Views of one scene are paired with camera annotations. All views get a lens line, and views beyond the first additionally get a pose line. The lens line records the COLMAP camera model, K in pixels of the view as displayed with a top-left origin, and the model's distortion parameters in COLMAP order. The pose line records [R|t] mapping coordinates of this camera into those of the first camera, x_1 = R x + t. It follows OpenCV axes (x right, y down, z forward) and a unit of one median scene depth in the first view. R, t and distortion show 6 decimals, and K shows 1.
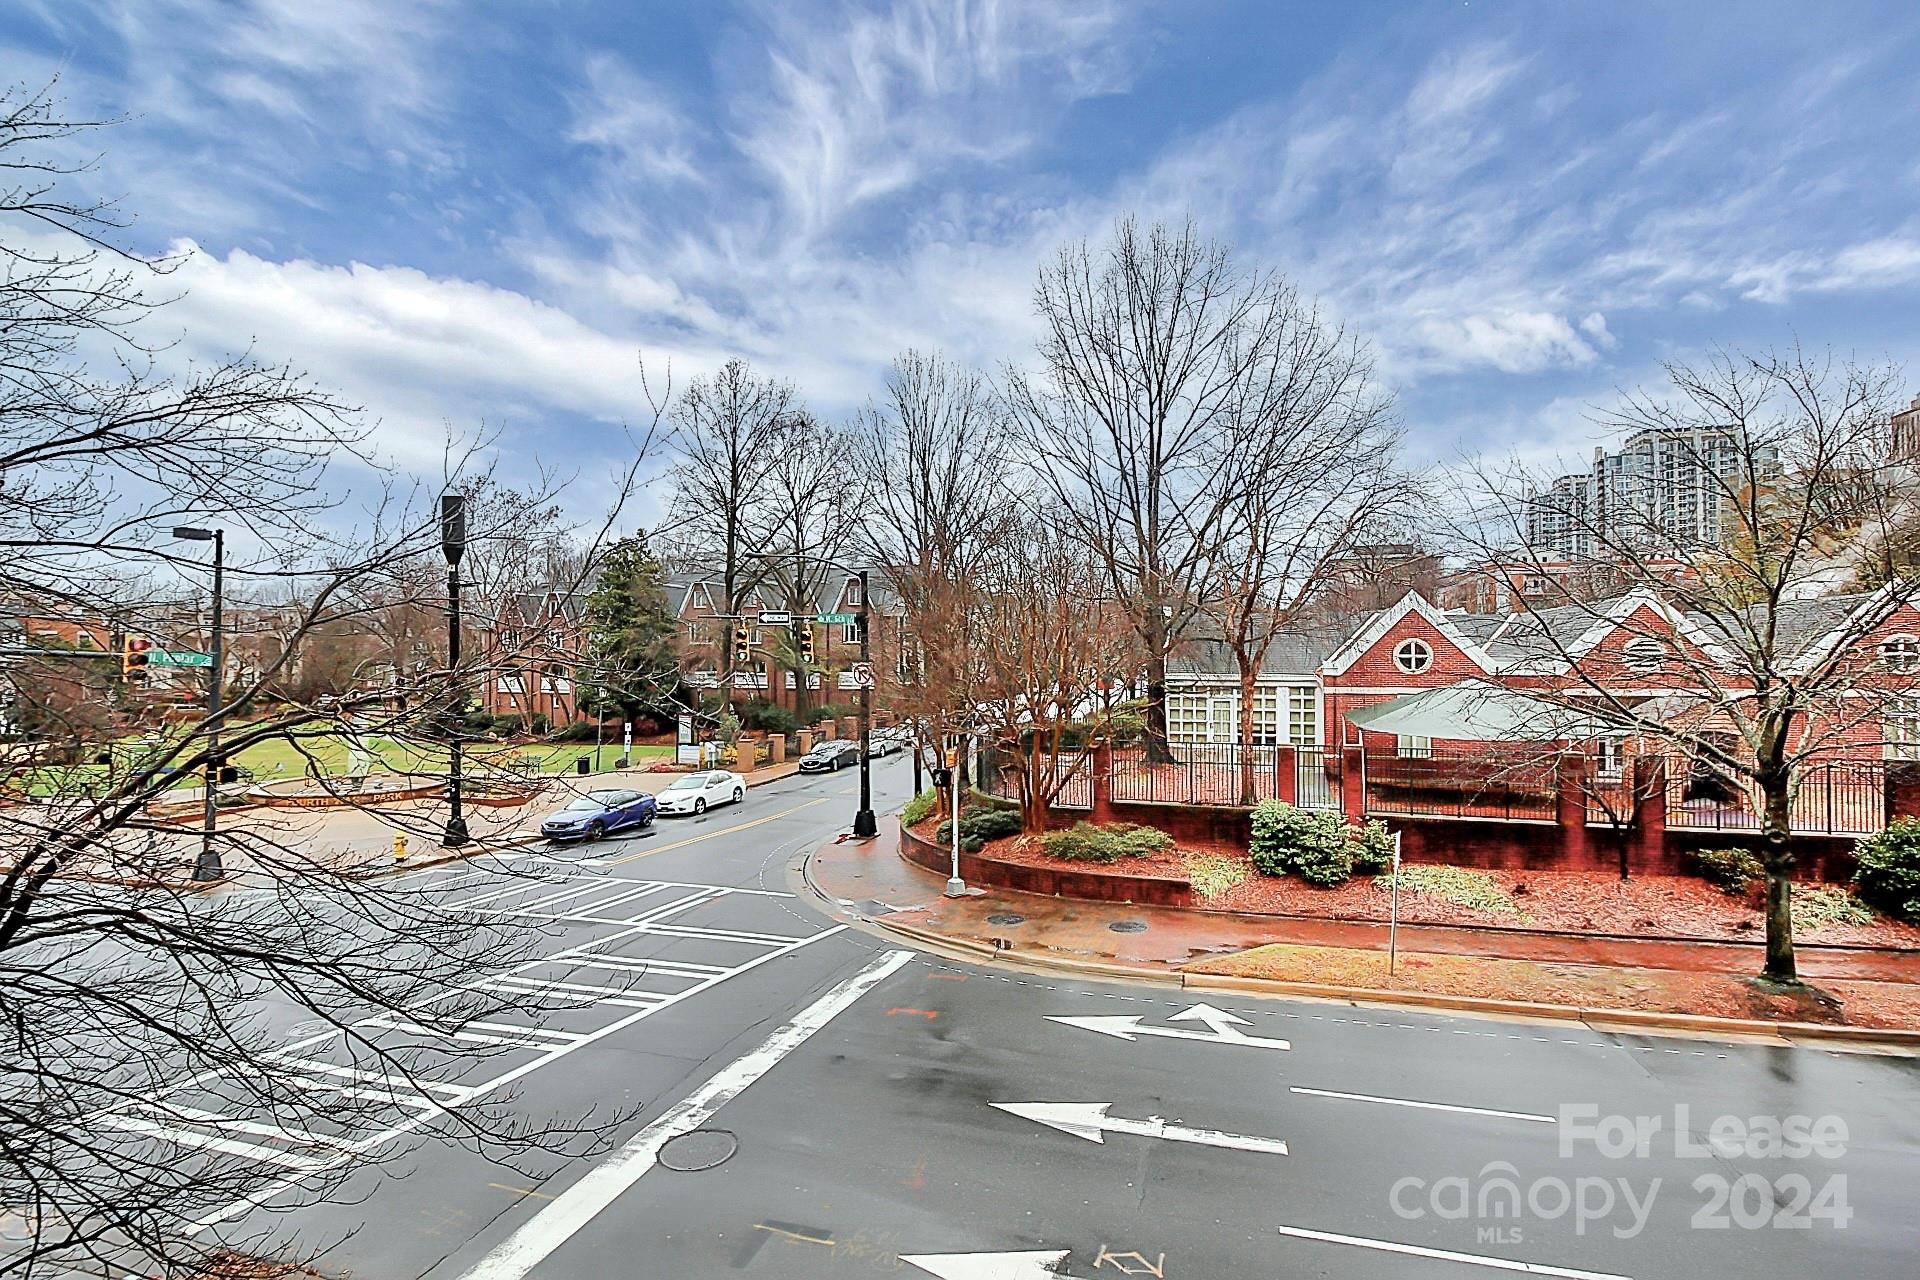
lens RADIAL K [[932.2, 0, 979.9], [0, 932.2, 634.9], [0, 0, 1]] dist [-0.001255, -0.000258]
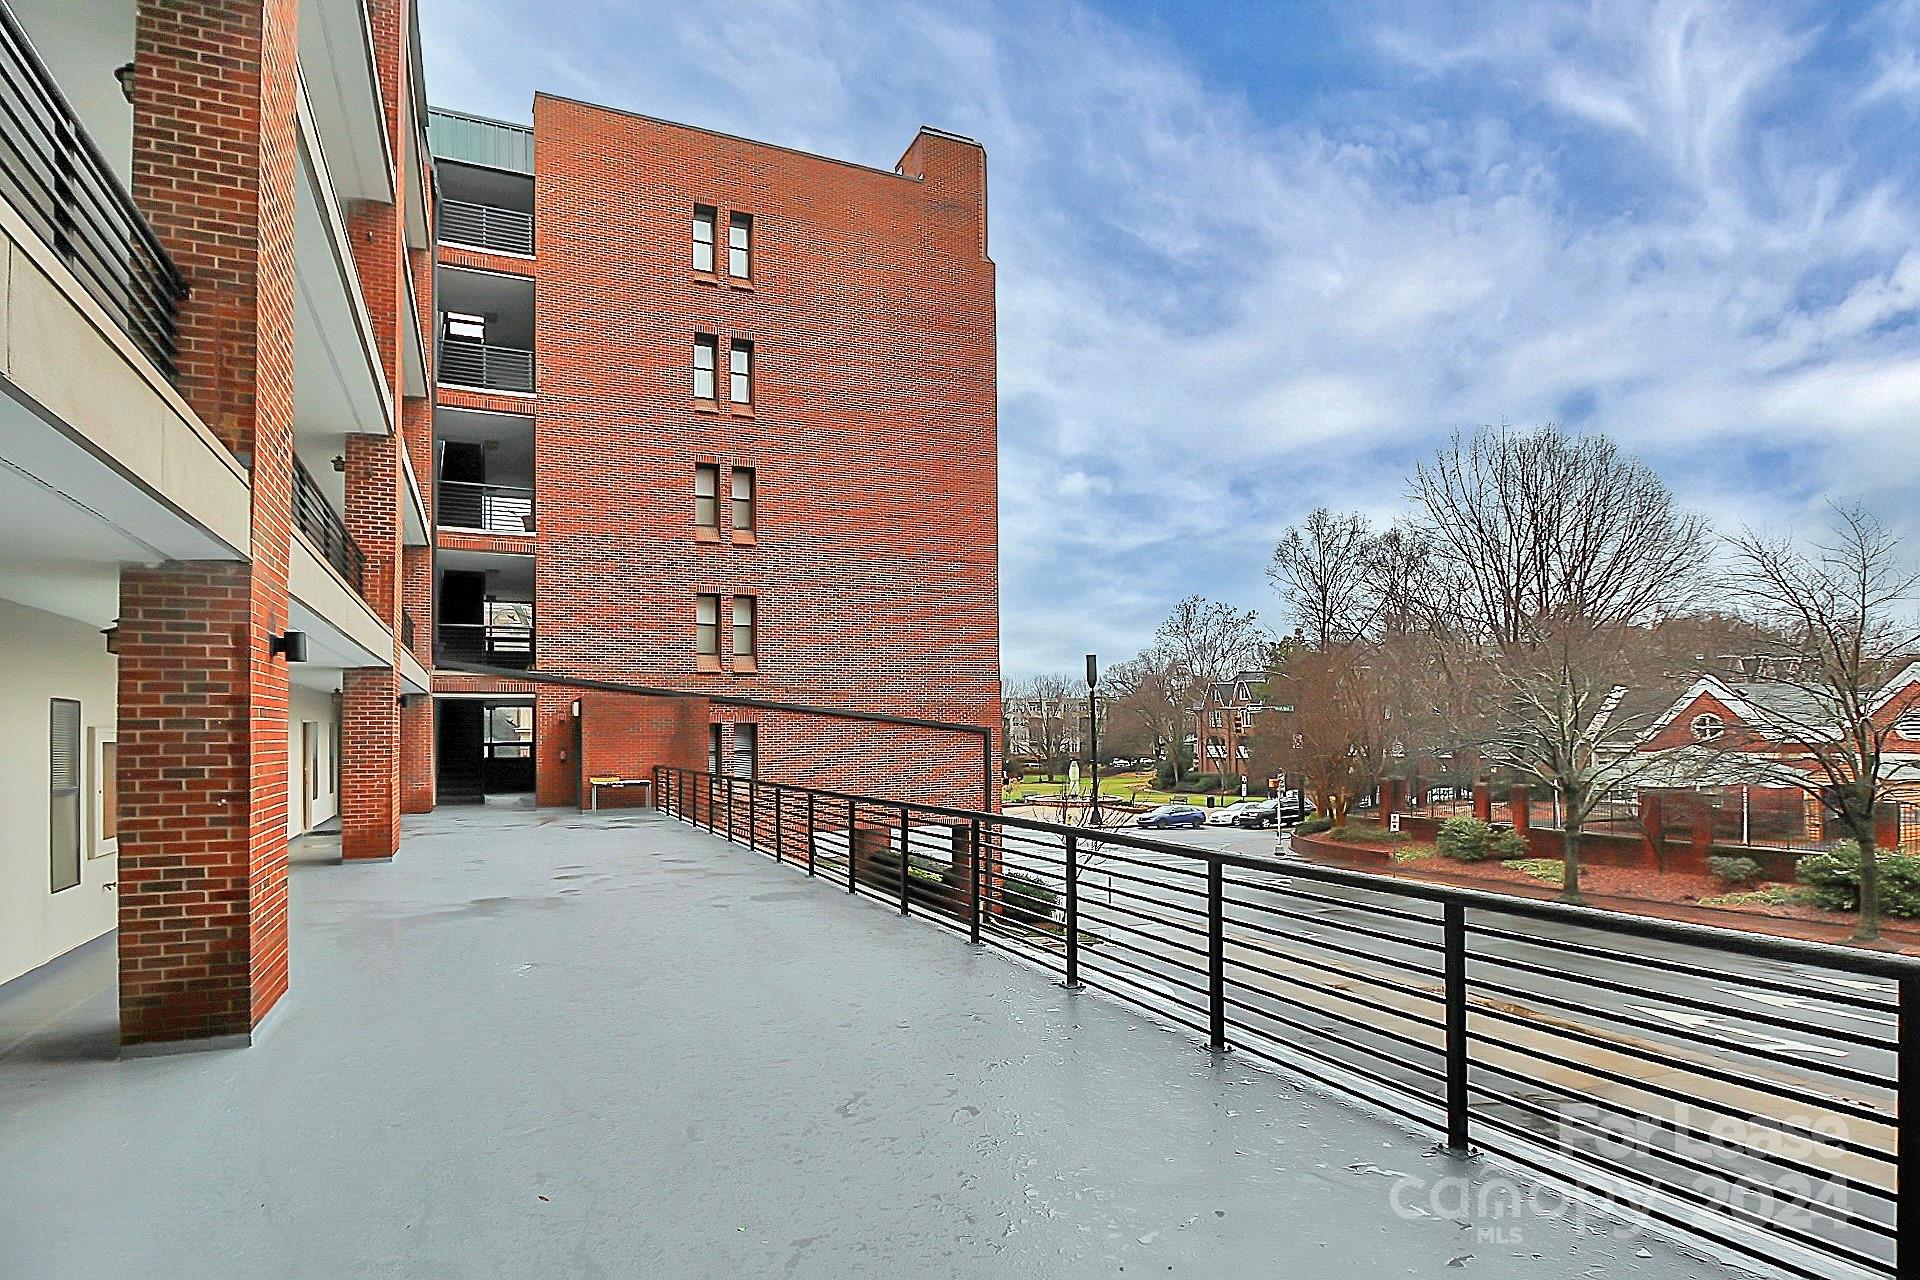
lens RADIAL K [[895.5, 0, 967.2], [0, 895.5, 627.9], [0, 0, 1]] dist [0.001854, -0.012535]
pose [[0.699464, -0.088635, -0.709150, 0.367978], [0.024192, 0.994647, -0.100457, -0.008045], [0.714258, 0.053110, 0.697864, -0.332259]]
